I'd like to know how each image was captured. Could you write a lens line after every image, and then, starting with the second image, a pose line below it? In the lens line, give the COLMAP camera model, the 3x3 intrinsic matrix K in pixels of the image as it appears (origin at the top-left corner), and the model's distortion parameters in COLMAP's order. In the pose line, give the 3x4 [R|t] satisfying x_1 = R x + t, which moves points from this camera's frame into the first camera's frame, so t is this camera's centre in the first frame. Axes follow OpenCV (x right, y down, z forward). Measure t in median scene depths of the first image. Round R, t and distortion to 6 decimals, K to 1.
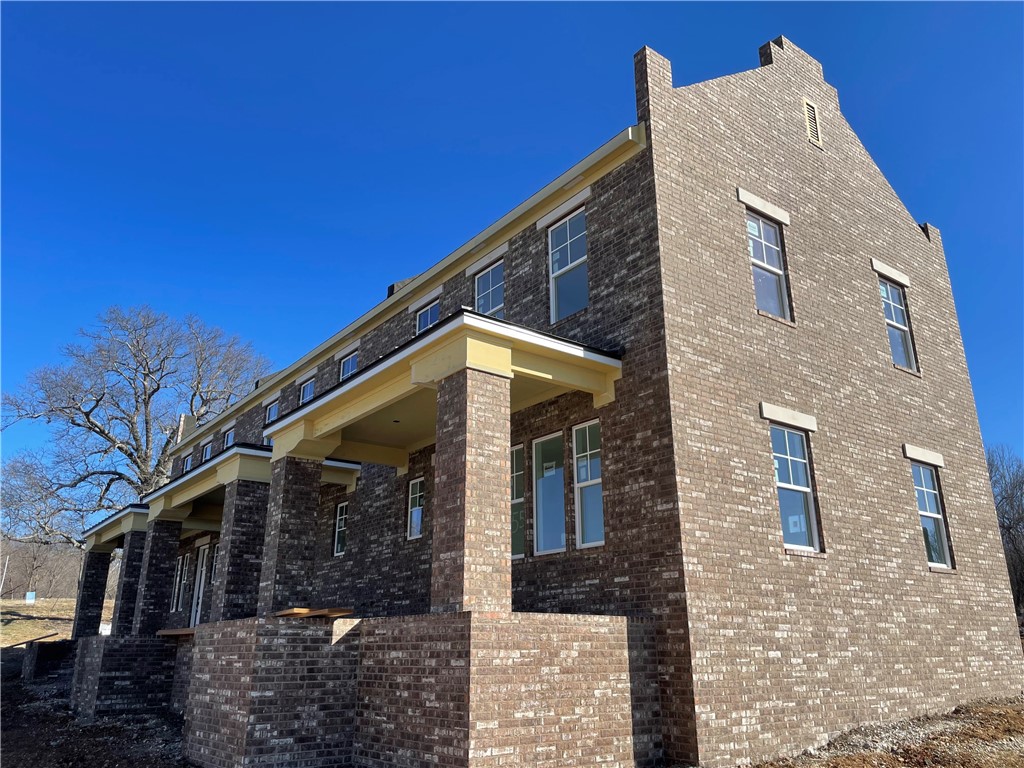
lens RADIAL K [[796.7, 0, 505.1], [0, 796.7, 378.5], [0, 0, 1]] dist [0.088789, -0.128876]
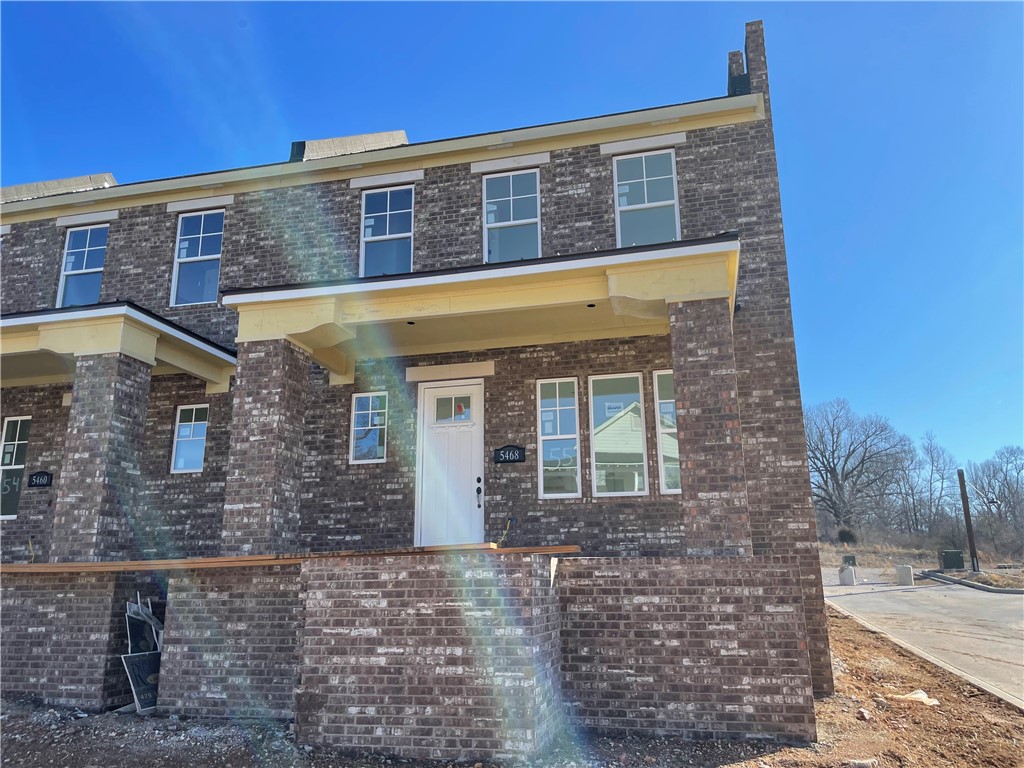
lens RADIAL K [[796.7, 0, 505.1], [0, 796.7, 378.5], [0, 0, 1]] dist [0.088789, -0.128876]
pose [[0.767088, 0.159272, 0.621457, -0.721175], [-0.201045, 0.979578, -0.002897, 0.118688], [-0.609226, -0.122719, 0.783443, 0.370631]]
